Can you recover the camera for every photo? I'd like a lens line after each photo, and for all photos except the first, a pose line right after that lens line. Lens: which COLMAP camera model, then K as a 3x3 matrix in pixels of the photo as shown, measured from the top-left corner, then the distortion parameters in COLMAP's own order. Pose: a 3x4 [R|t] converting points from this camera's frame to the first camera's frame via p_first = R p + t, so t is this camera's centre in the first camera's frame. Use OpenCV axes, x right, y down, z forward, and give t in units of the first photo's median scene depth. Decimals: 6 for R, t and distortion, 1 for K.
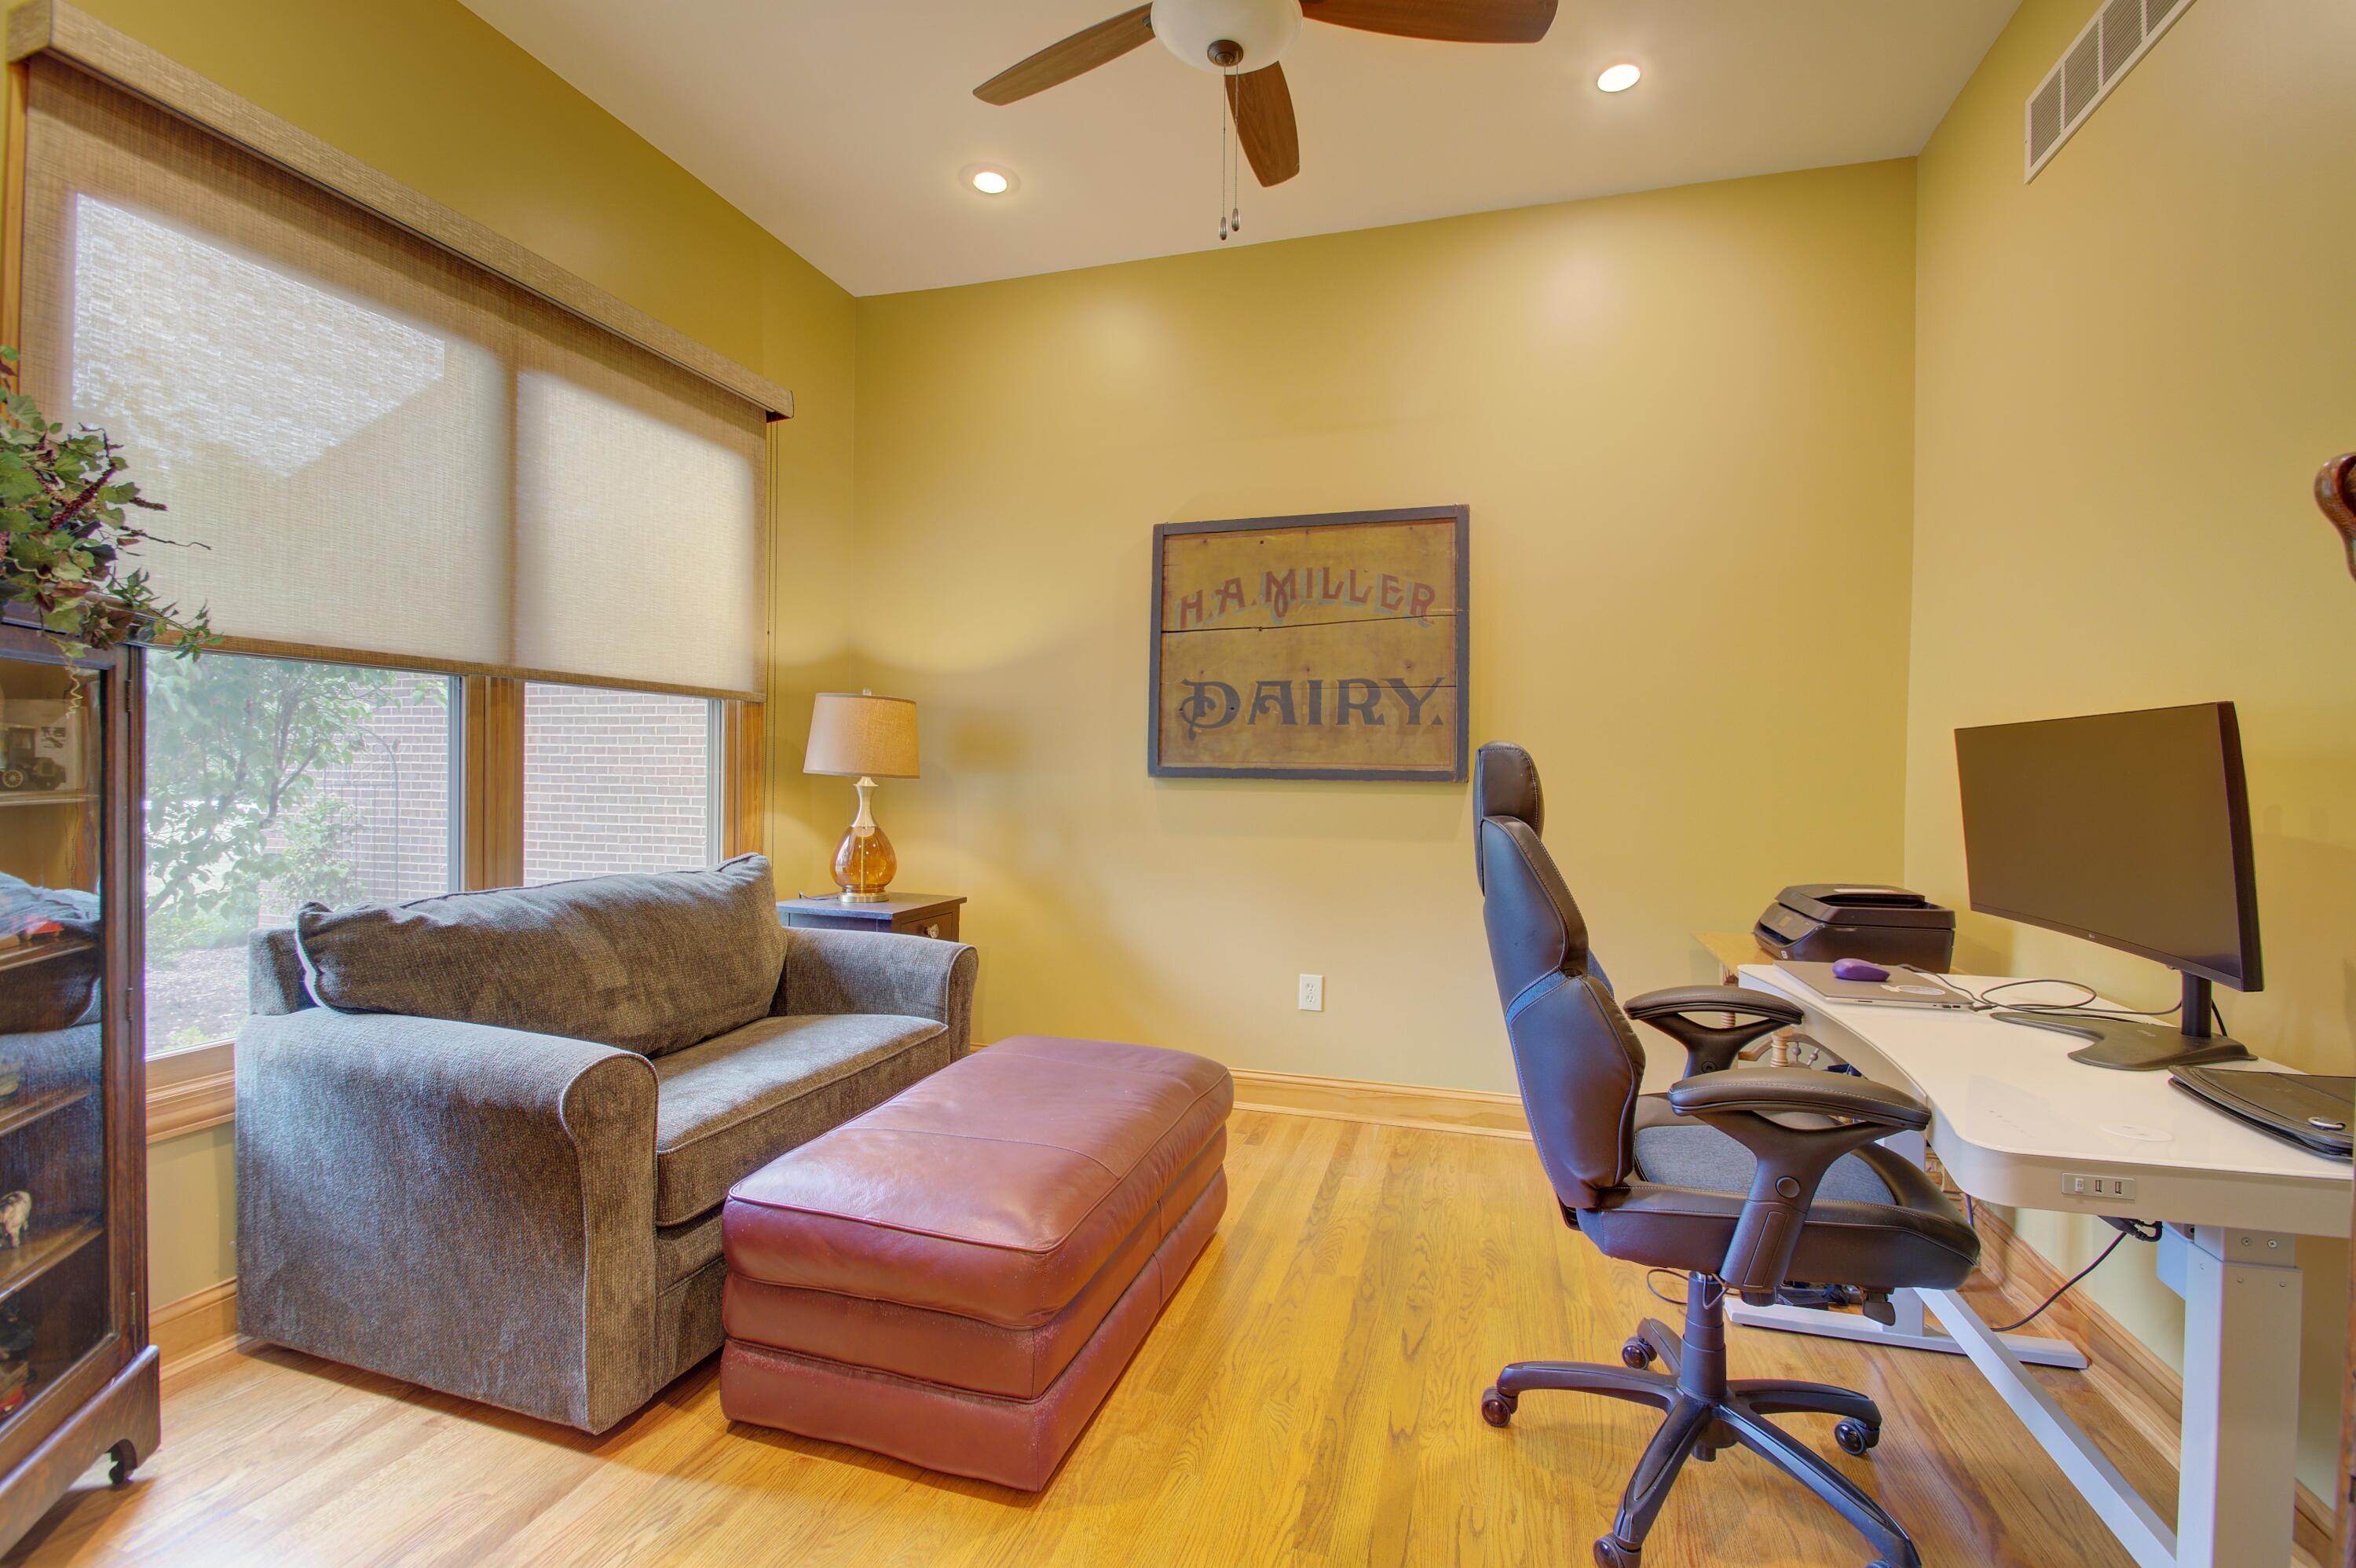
lens RADIAL K [[1030.0, 0, 1186.1], [0, 1030.0, 768.6], [0, 0, 1]] dist [-0.005791, -0.003788]
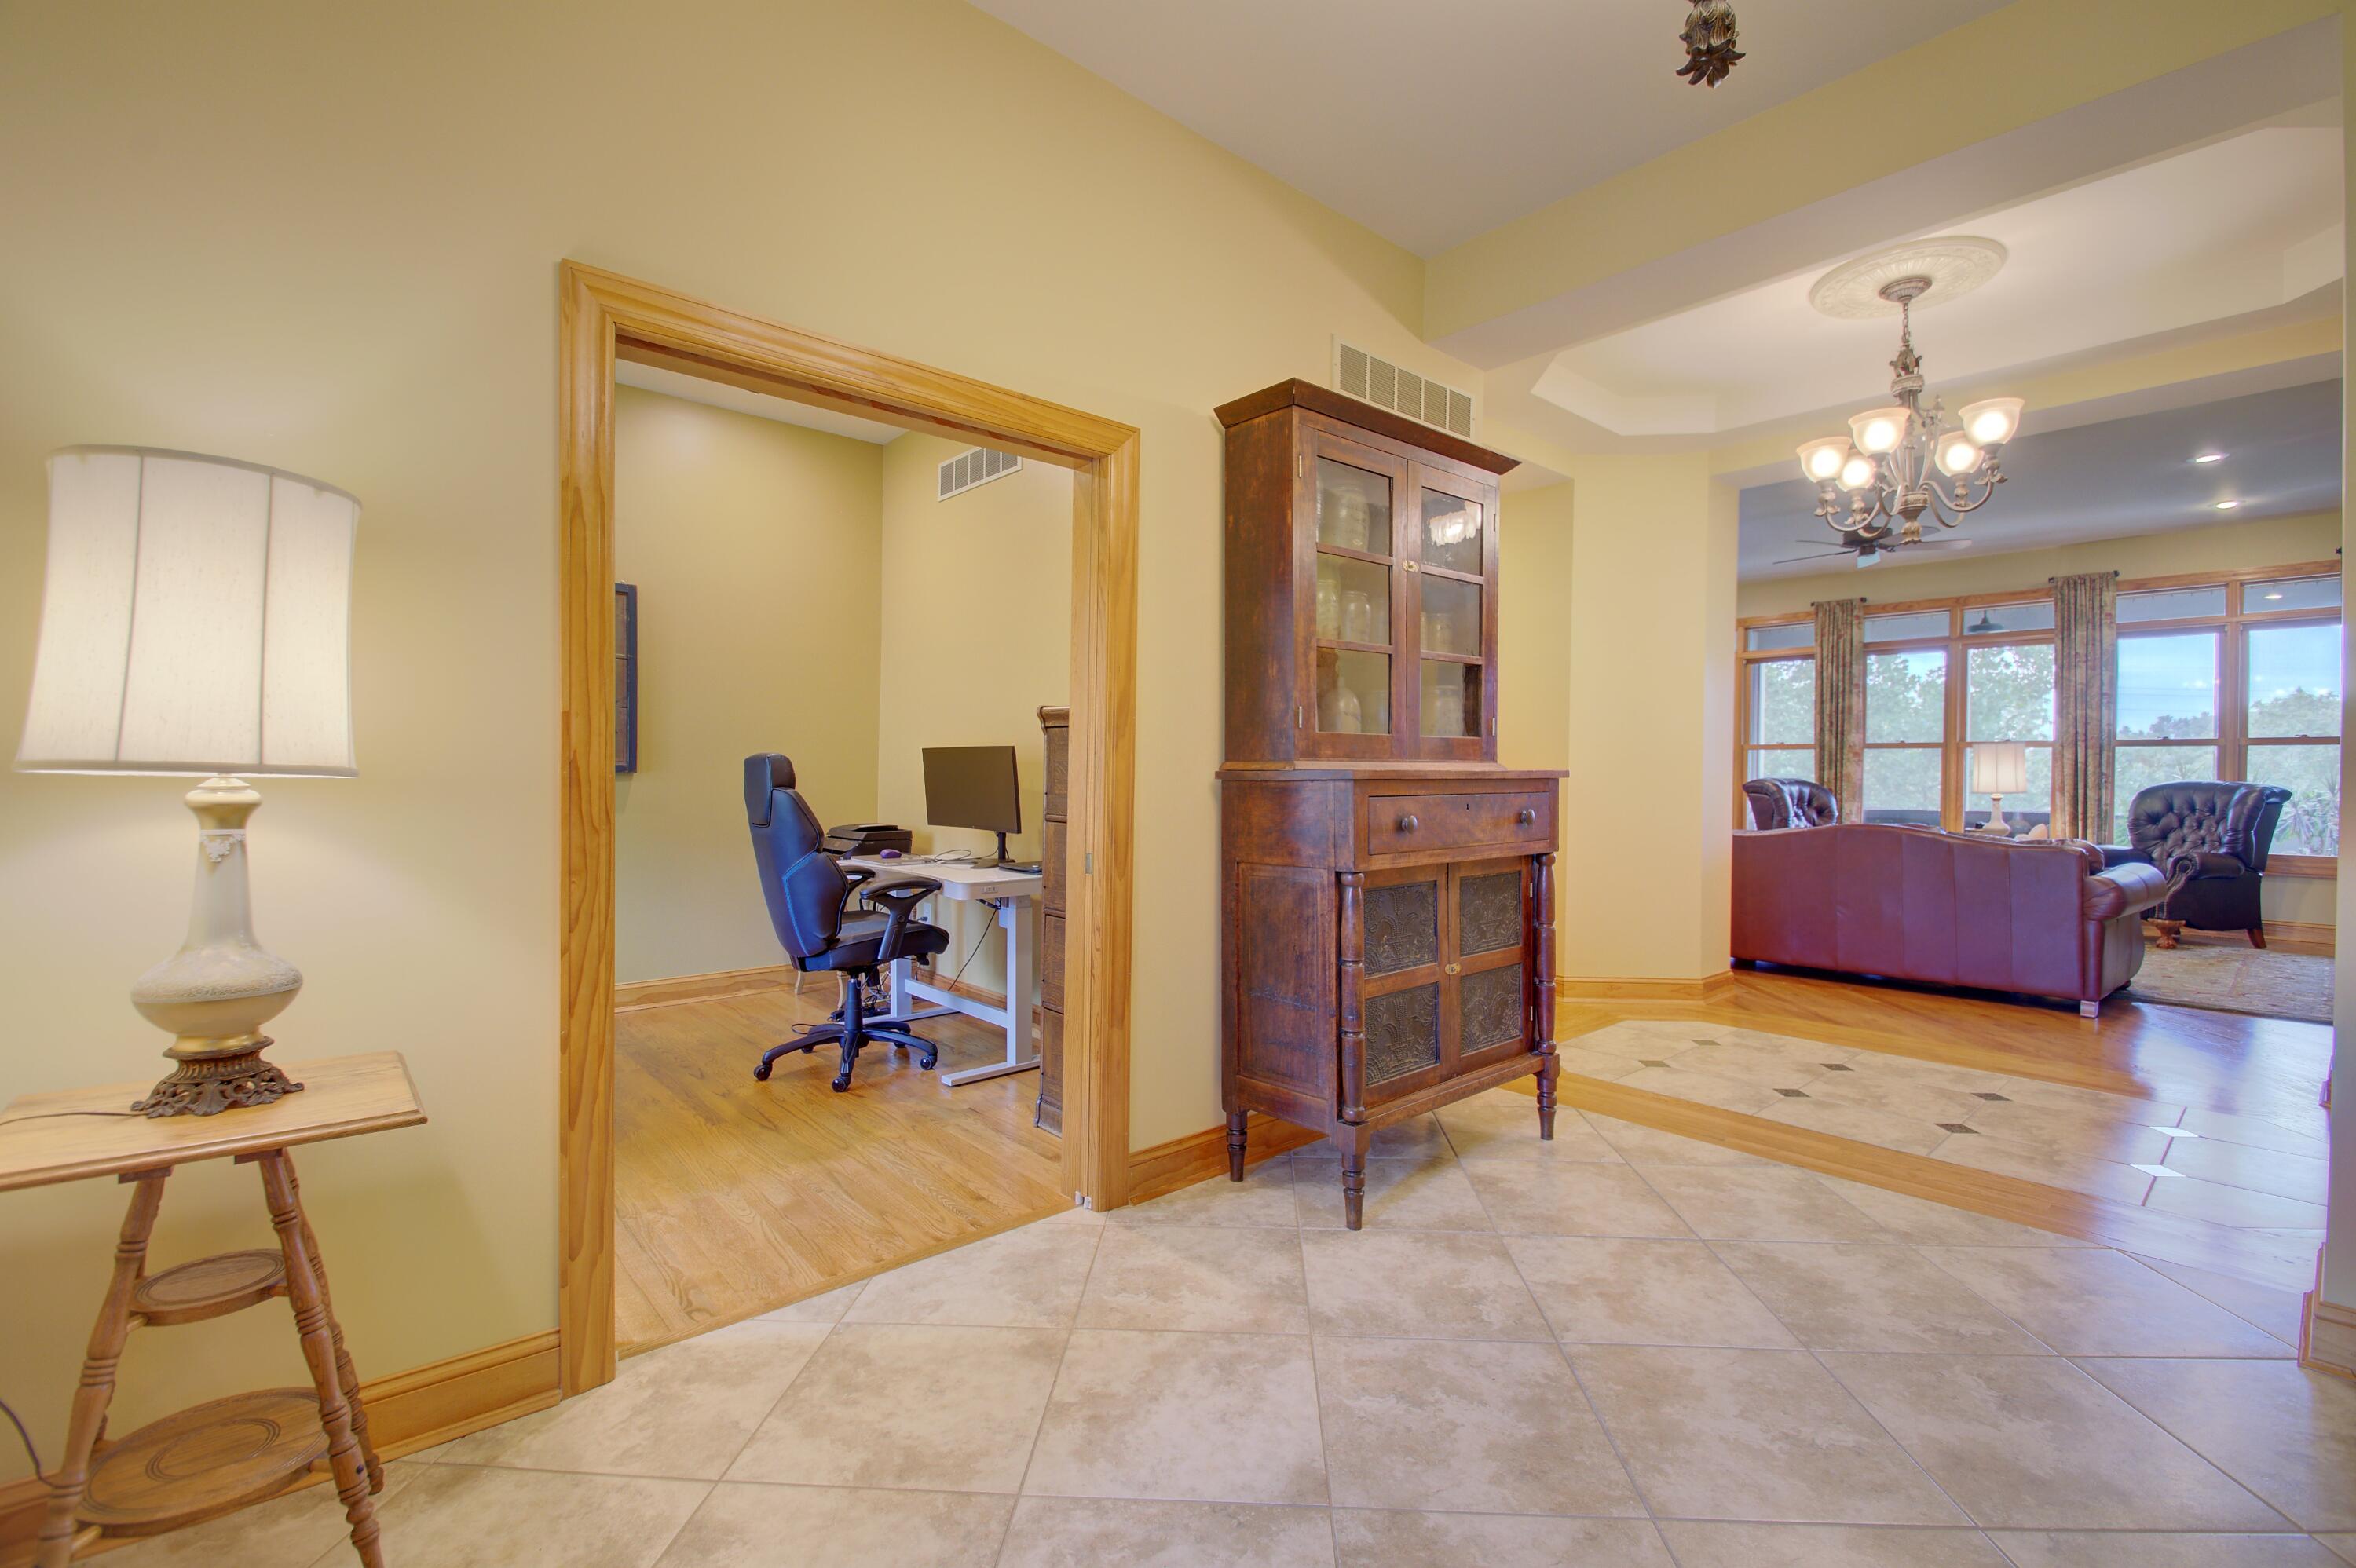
lens RADIAL K [[1030.0, 0, 1181.9], [0, 1030.0, 774.6], [0, 0, 1]] dist [-0.005791, -0.003788]
pose [[0.533432, -0.001976, 0.845841, -1.010729], [-0.002206, 0.999991, 0.003727, 0.012754], [-0.845840, -0.003854, 0.533423, -0.827782]]
